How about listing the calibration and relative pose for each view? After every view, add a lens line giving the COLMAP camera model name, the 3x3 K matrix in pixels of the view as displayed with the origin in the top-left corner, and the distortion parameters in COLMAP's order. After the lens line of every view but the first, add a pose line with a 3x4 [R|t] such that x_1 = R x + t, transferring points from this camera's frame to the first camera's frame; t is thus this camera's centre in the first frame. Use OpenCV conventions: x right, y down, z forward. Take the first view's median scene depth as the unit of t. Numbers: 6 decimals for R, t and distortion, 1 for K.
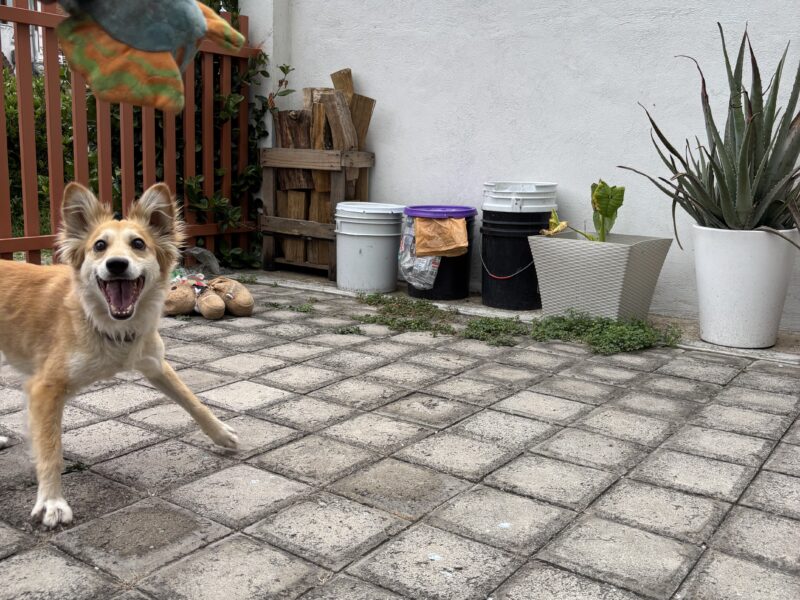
lens RADIAL K [[801.4, 0, 390.1], [0, 801.4, 293.2], [0, 0, 1]] dist [0.153969, -0.495495]
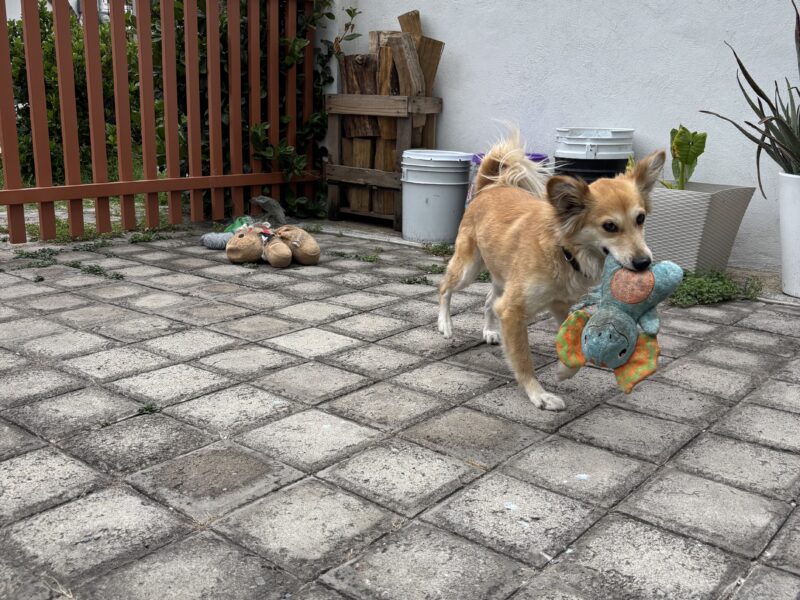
lens RADIAL K [[801.7, 0, 403.7], [0, 801.7, 300.7], [0, 0, 1]] dist [0.130142, -0.361984]
pose [[0.998237, 0.011934, -0.058147, -0.009770], [-0.008081, 0.997783, 0.066066, 0.007288], [0.058806, -0.065479, 0.996120, 0.018304]]
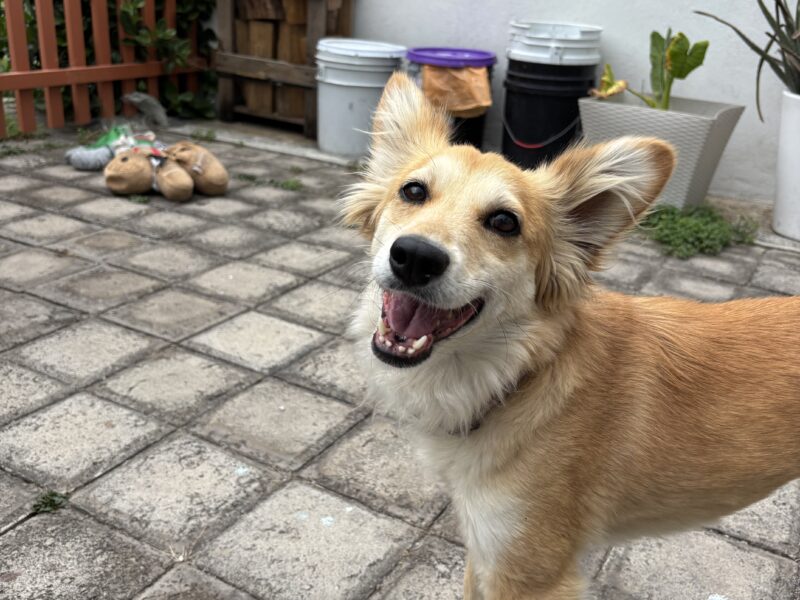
lens RADIAL K [[815.2, 0, 400.0], [0, 815.2, 300.0], [0, 0, 1]] dist [0.104508, -0.351177]
pose [[0.994389, -0.004682, 0.105684, -0.104078], [-0.018373, 0.976194, 0.216120, -0.056255], [-0.104180, -0.216849, 0.970630, 0.216050]]
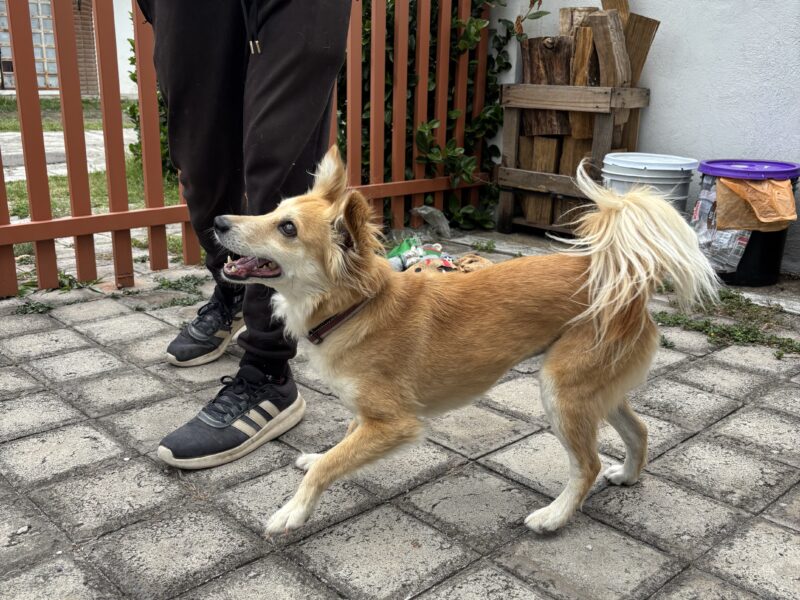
lens RADIAL K [[801.8, 0, 400.0], [0, 801.8, 300.0], [0, 0, 1]] dist [0.146672, -0.417730]
pose [[0.979673, 0.044860, -0.195521, -0.144535], [-0.025003, 0.994381, 0.102869, -0.067537], [0.199037, -0.095889, 0.975290, 0.234540]]
